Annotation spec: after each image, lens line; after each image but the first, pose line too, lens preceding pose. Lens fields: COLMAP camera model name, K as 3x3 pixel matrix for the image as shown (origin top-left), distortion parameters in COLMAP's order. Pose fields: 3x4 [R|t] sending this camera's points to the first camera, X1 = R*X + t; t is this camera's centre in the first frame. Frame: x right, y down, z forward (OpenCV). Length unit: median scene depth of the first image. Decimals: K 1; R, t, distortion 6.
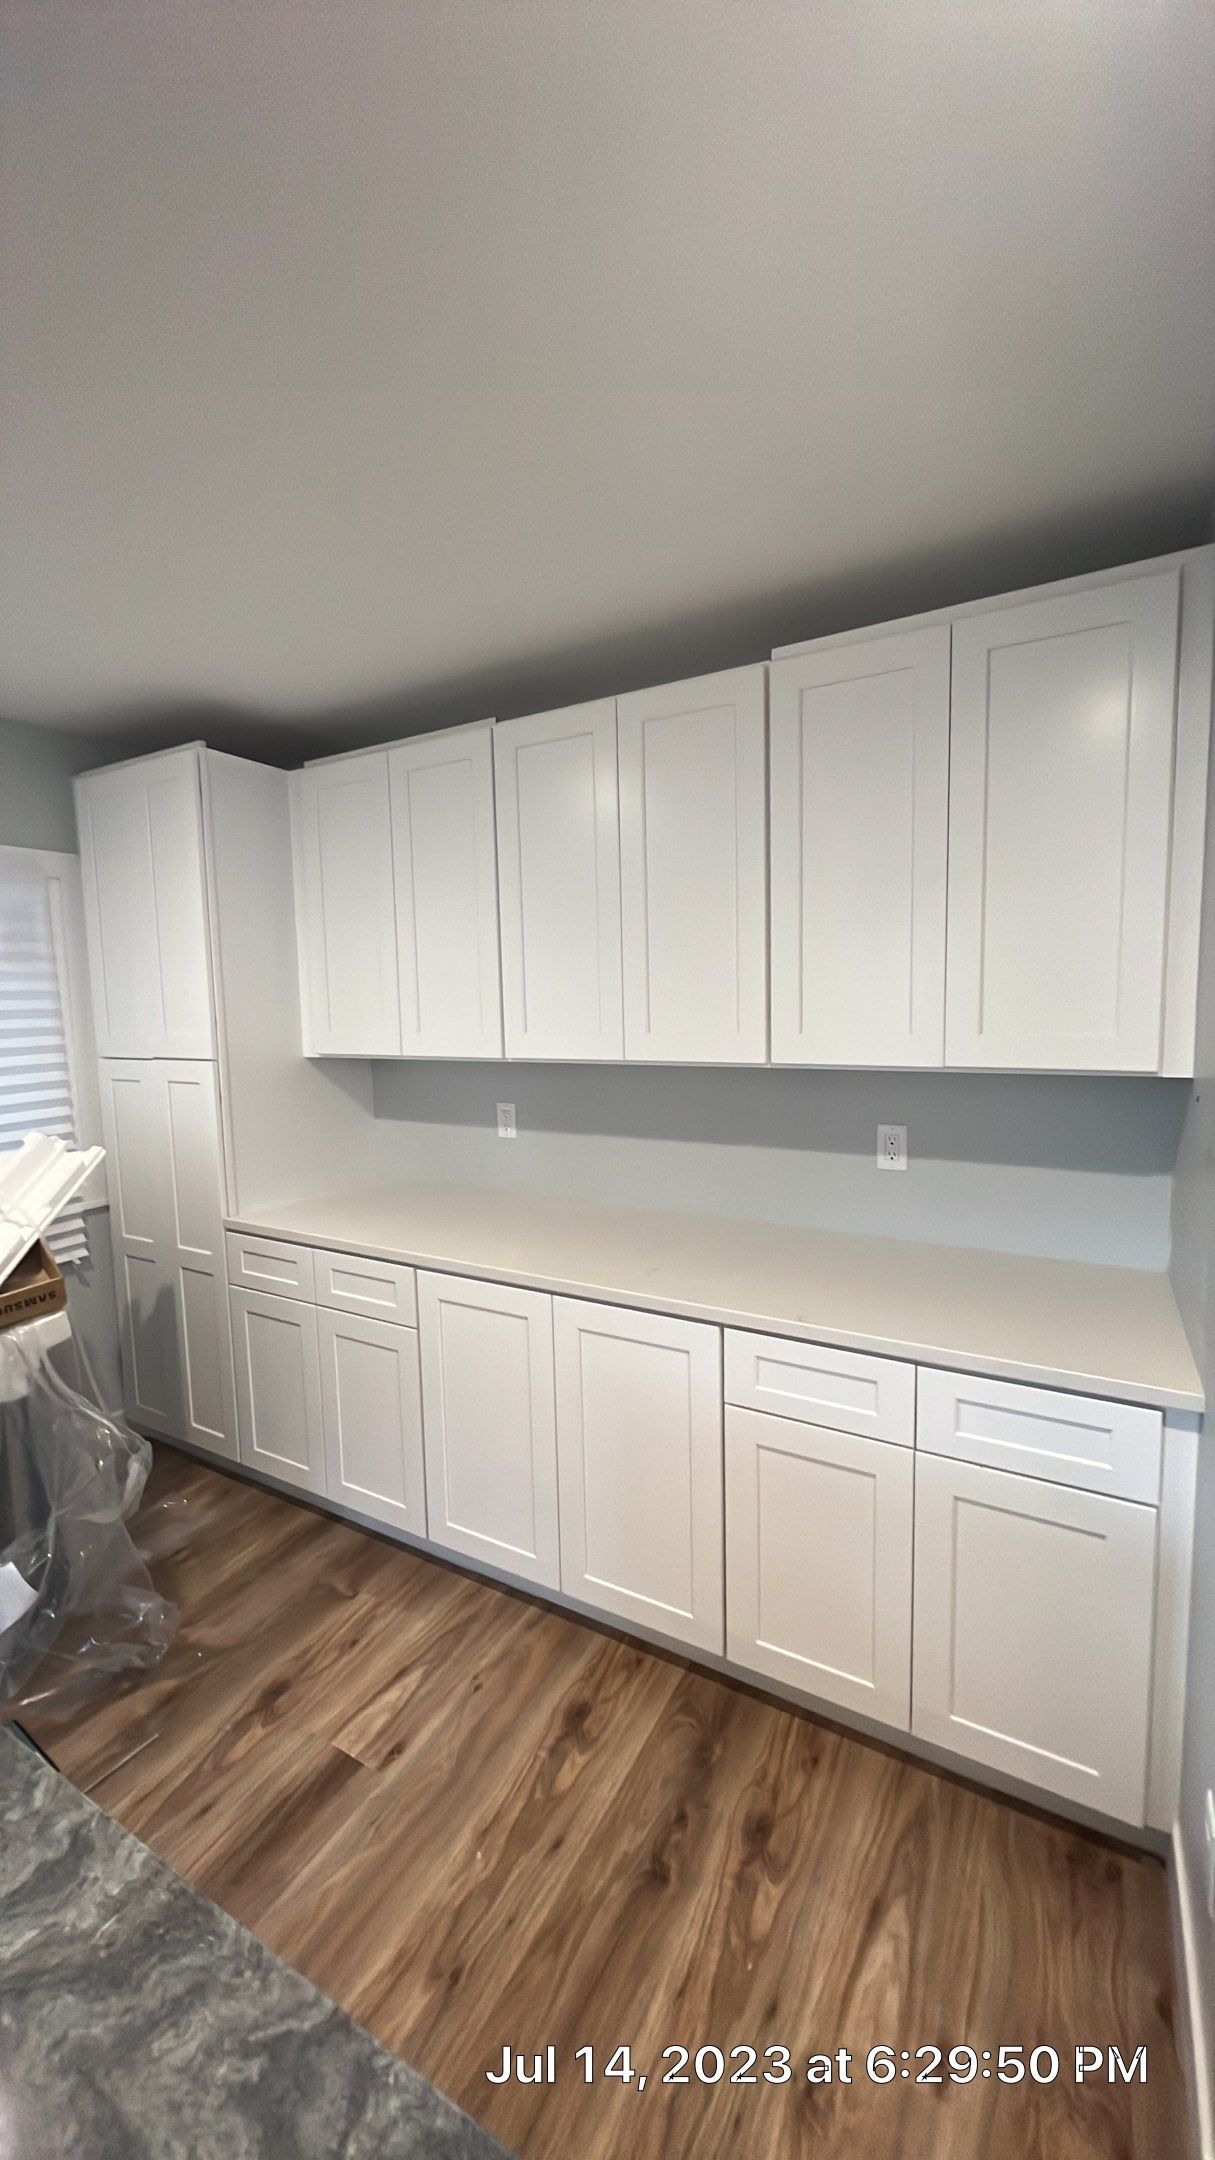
lens RADIAL K [[820.0, 0, 607.5], [0, 820.0, 1080.0], [0, 0, 1]] dist [-0.009799, 0.000337]
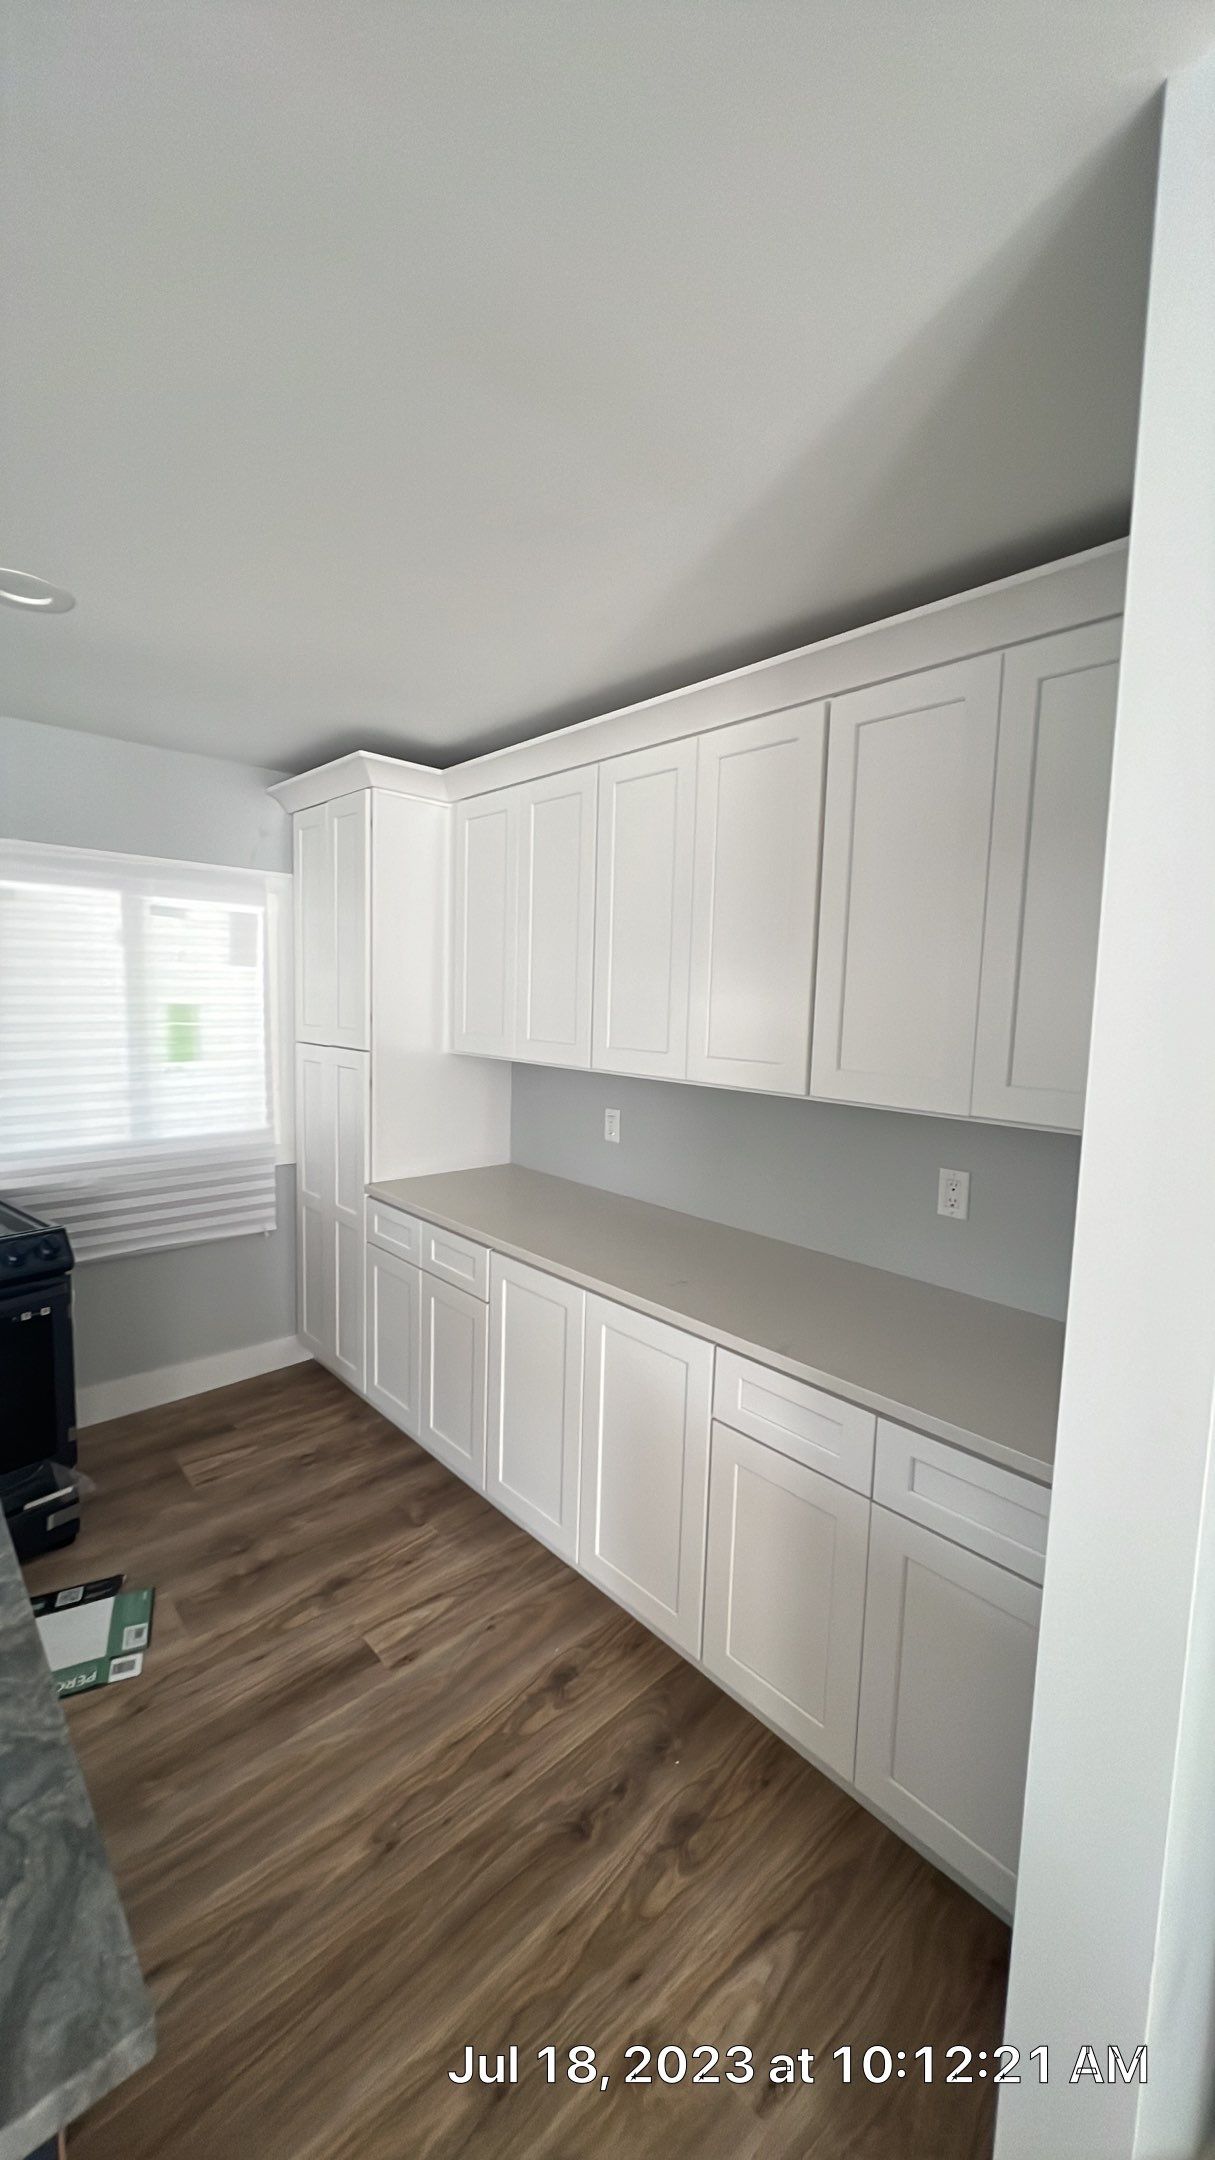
lens RADIAL K [[820.0, 0, 607.5], [0, 820.0, 1080.0], [0, 0, 1]] dist [-0.009799, 0.000337]
pose [[0.951883, 0.077666, -0.296456, 0.299900], [-0.076450, 0.996950, 0.015712, -0.042356], [0.296772, 0.007708, 0.954917, -0.038545]]
